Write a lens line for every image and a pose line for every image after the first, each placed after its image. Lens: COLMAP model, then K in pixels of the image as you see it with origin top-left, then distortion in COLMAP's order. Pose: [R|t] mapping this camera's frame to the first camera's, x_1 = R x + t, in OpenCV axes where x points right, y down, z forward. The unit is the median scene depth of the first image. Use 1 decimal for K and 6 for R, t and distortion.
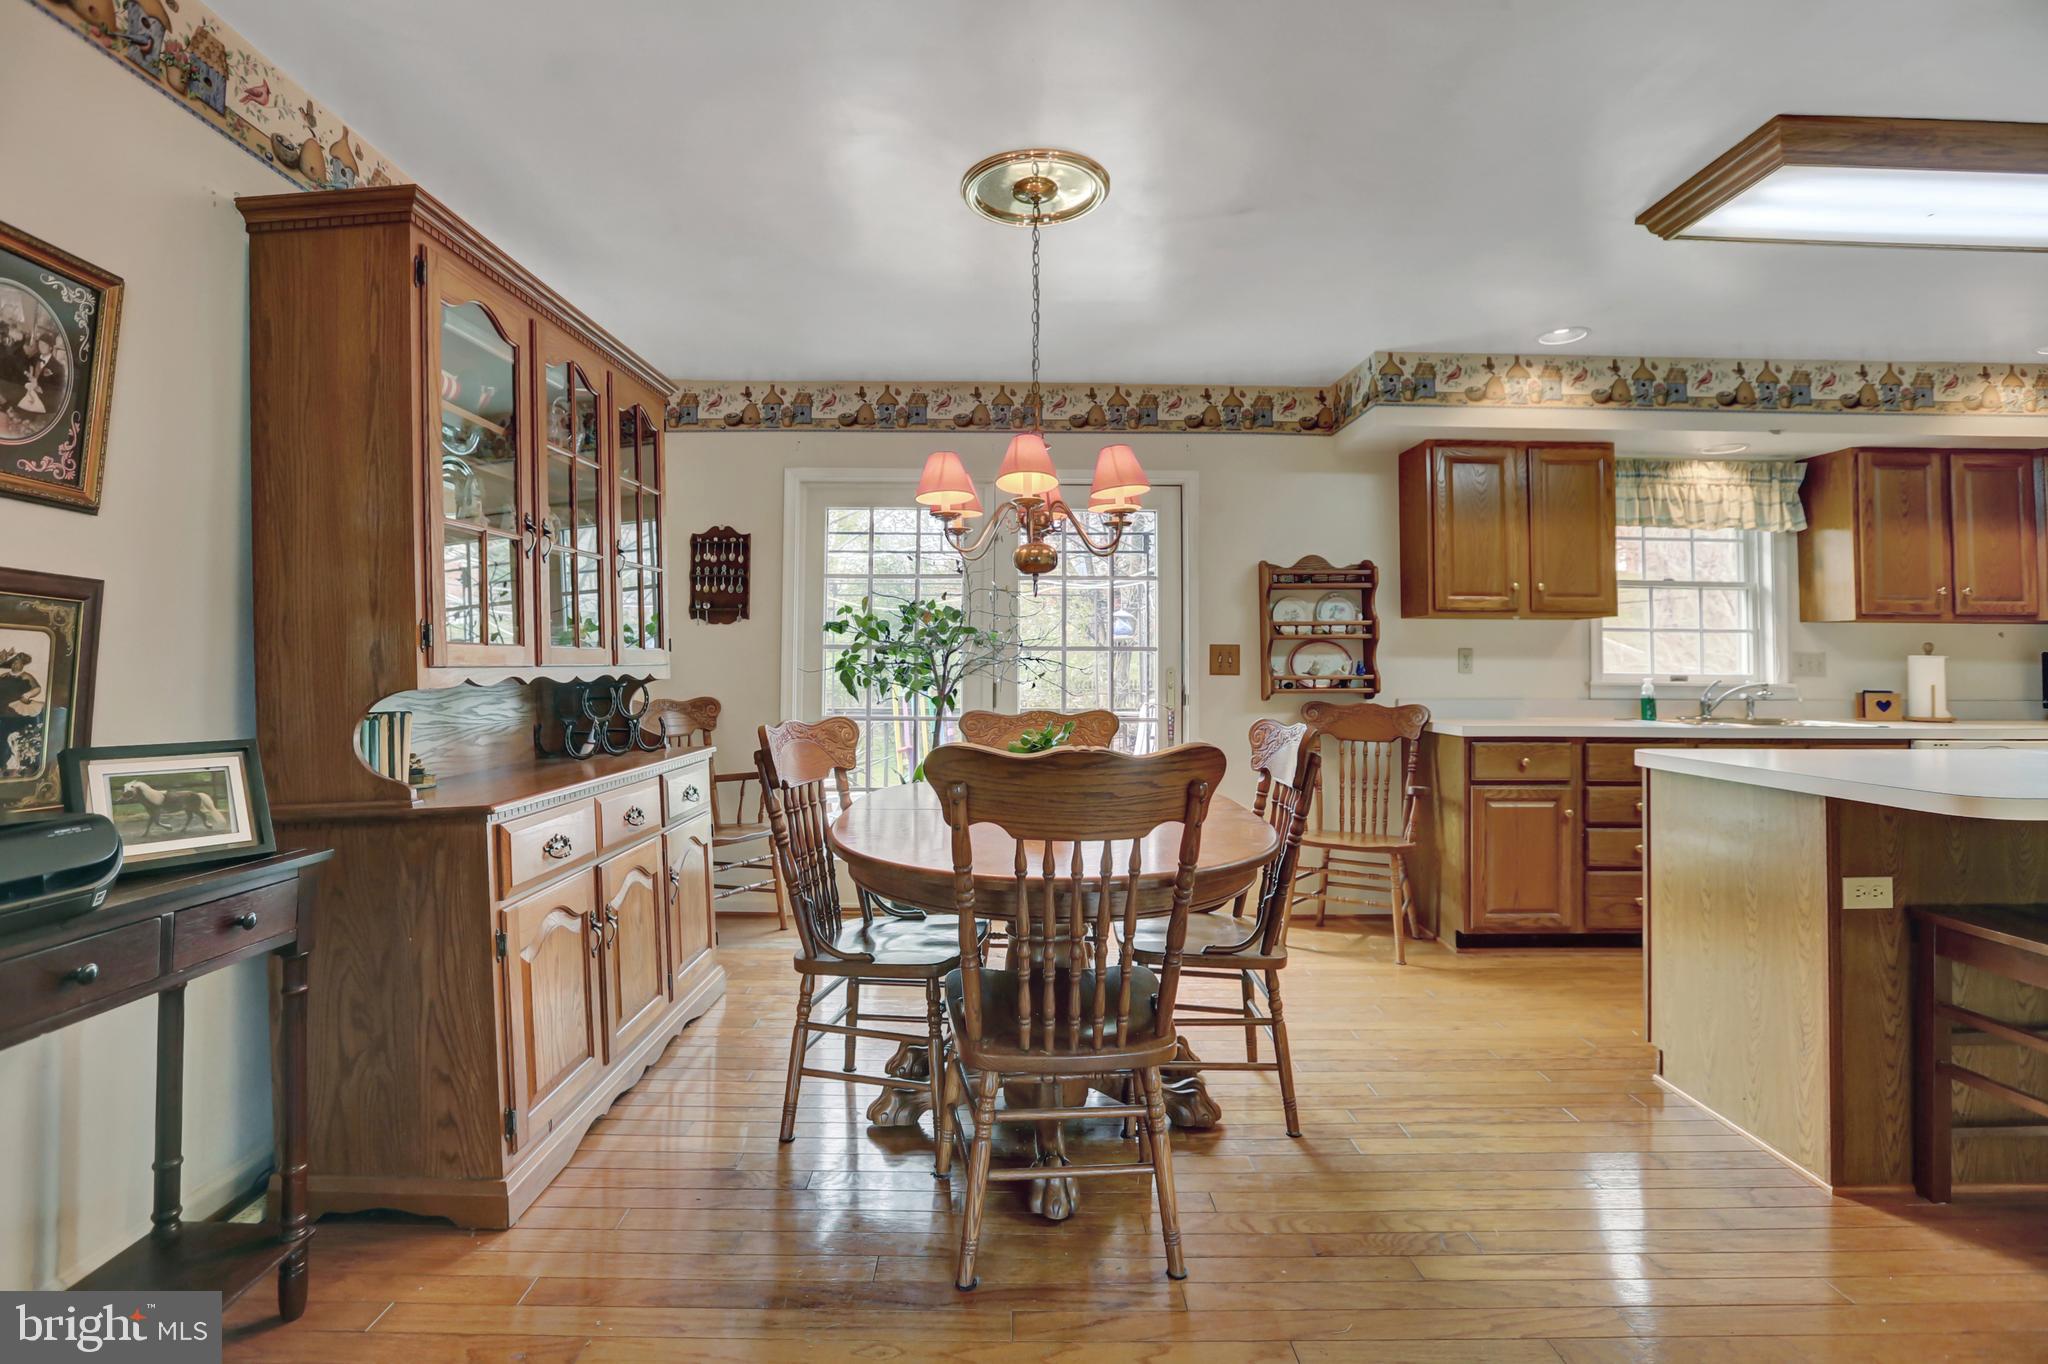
lens RADIAL K [[954.1, 0, 1020.8], [0, 954.1, 627.7], [0, 0, 1]] dist [-0.034198, 0.011582]
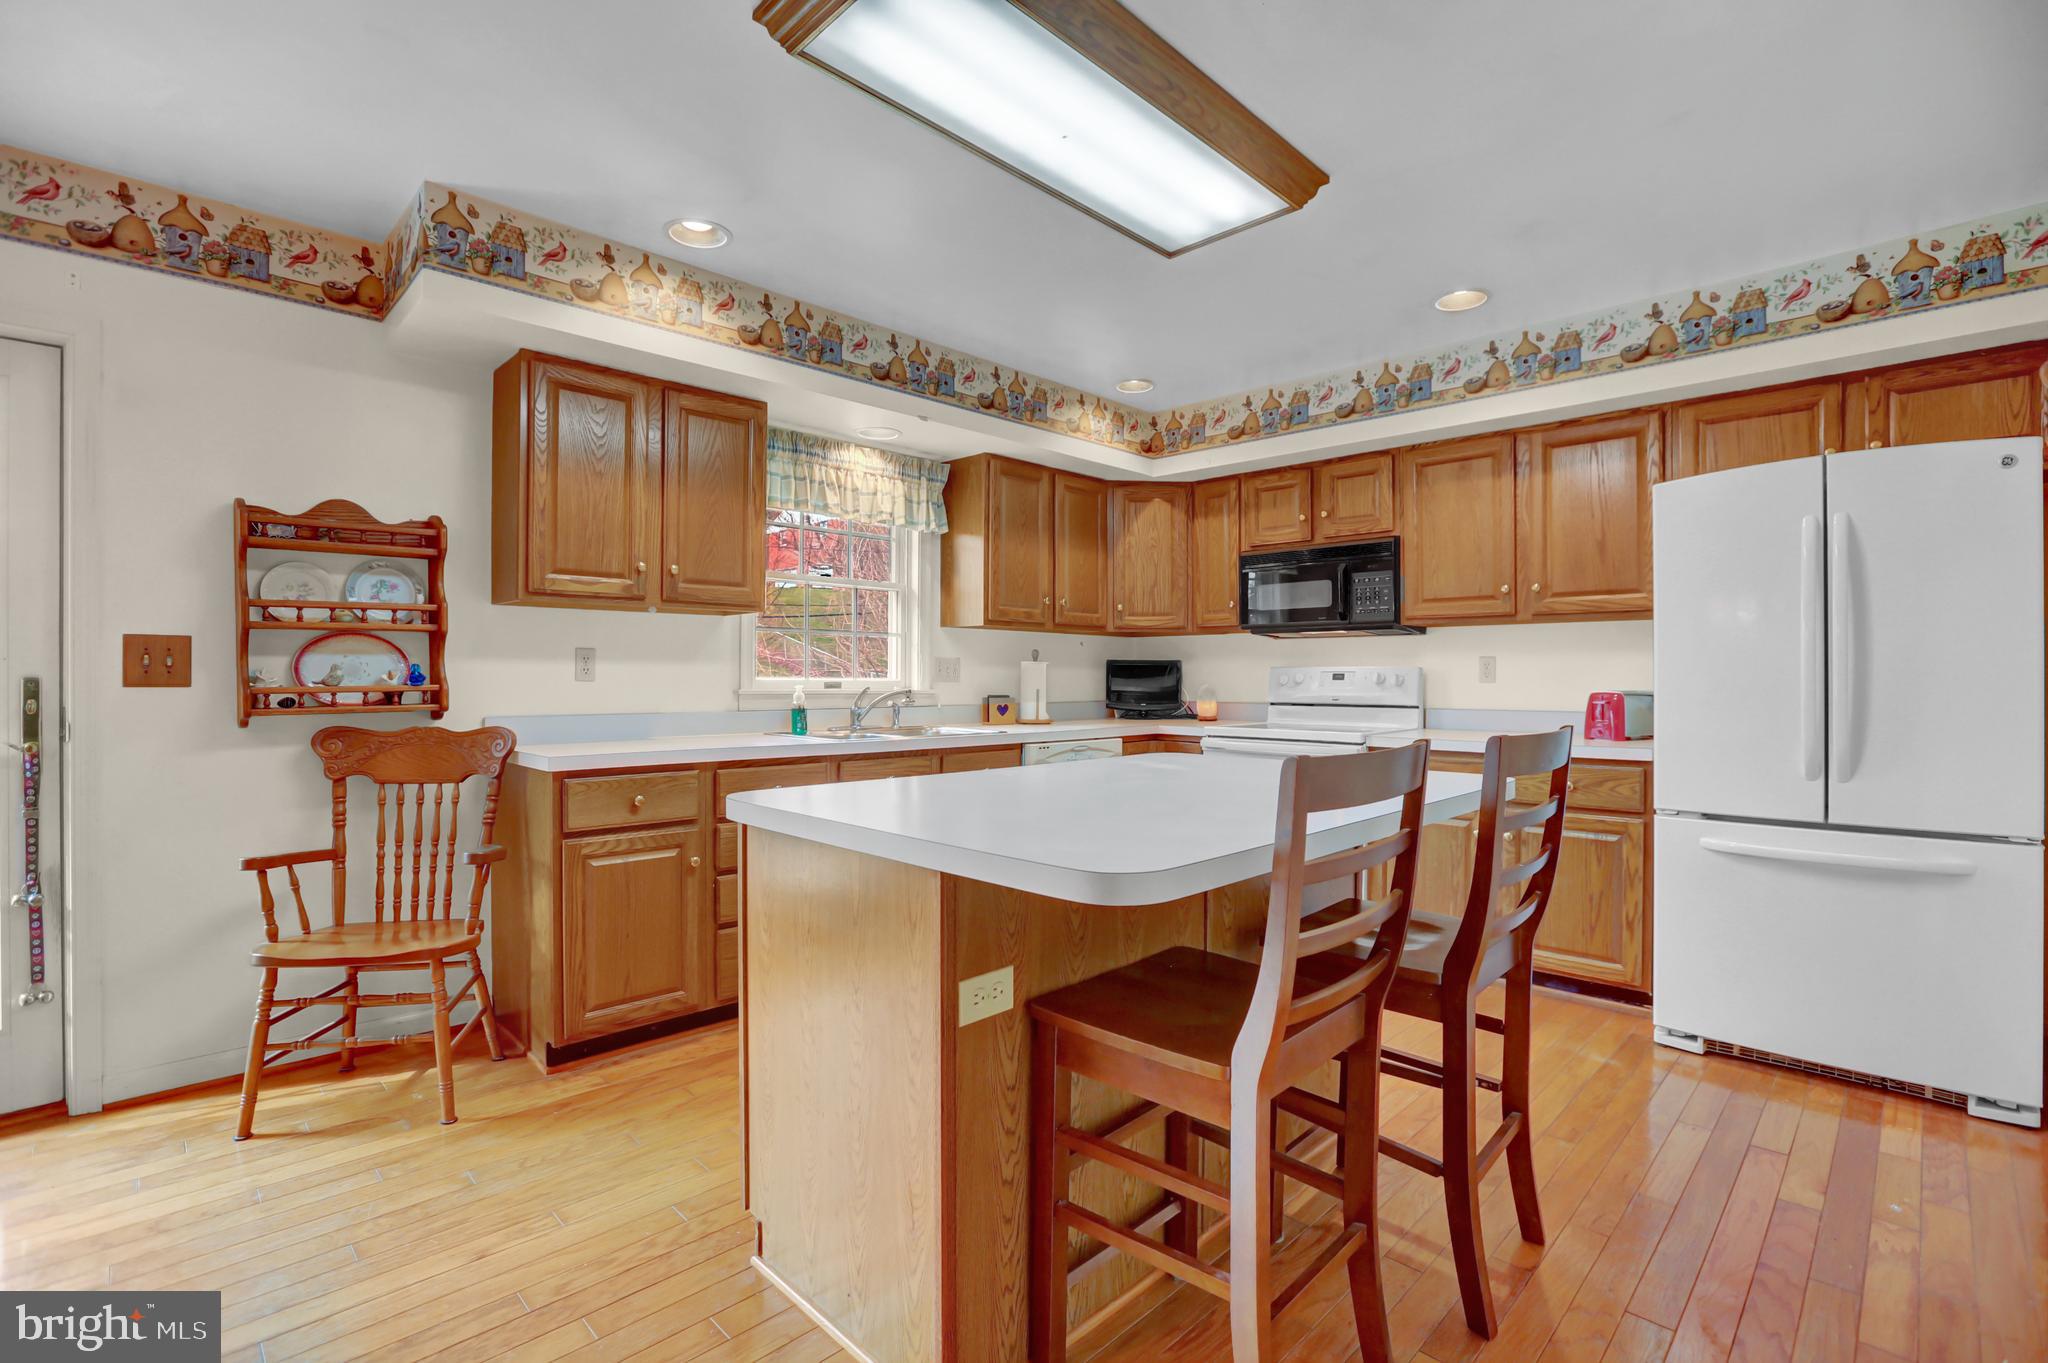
lens RADIAL K [[940.1, 0, 1020.2], [0, 940.1, 677.5], [0, 0, 1]] dist [-0.055508, 0.021495]
pose [[0.718467, -0.005613, 0.695538, 0.220519], [-0.025805, 0.999064, 0.034718, 0.011562], [-0.695082, -0.042892, 0.717650, 0.248402]]
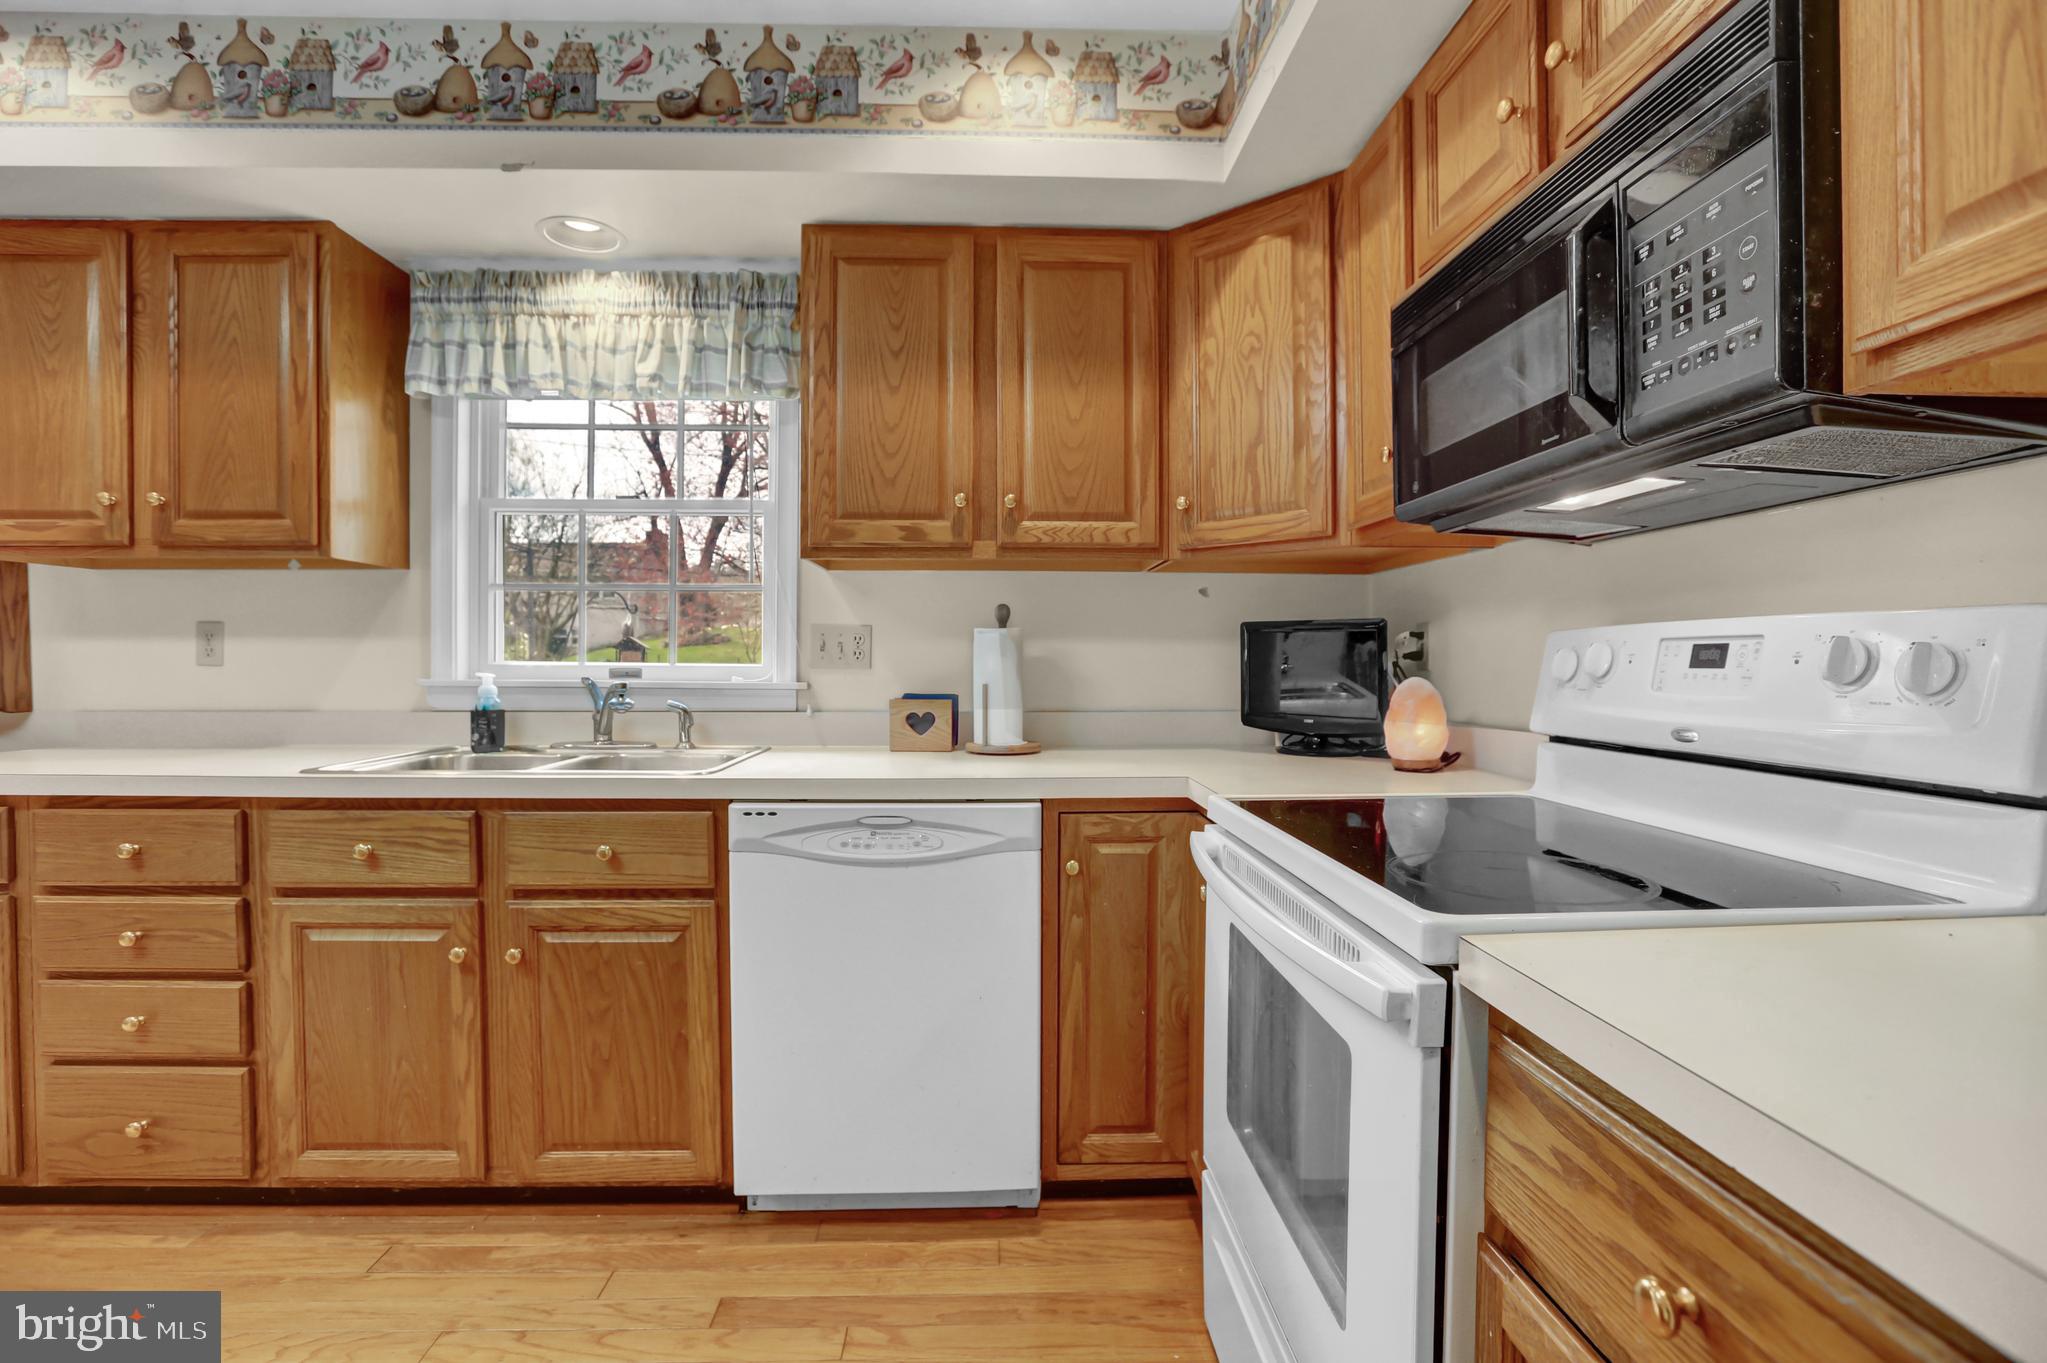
lens RADIAL K [[918.0, 0, 1024.8], [0, 918.0, 664.4], [0, 0, 1]] dist [-0.036668, 0.009511]
pose [[0.999614, -0.005859, 0.027147, 1.012697], [0.004610, 0.998938, 0.045845, 0.027302], [-0.027387, -0.045702, 0.998580, 0.493011]]
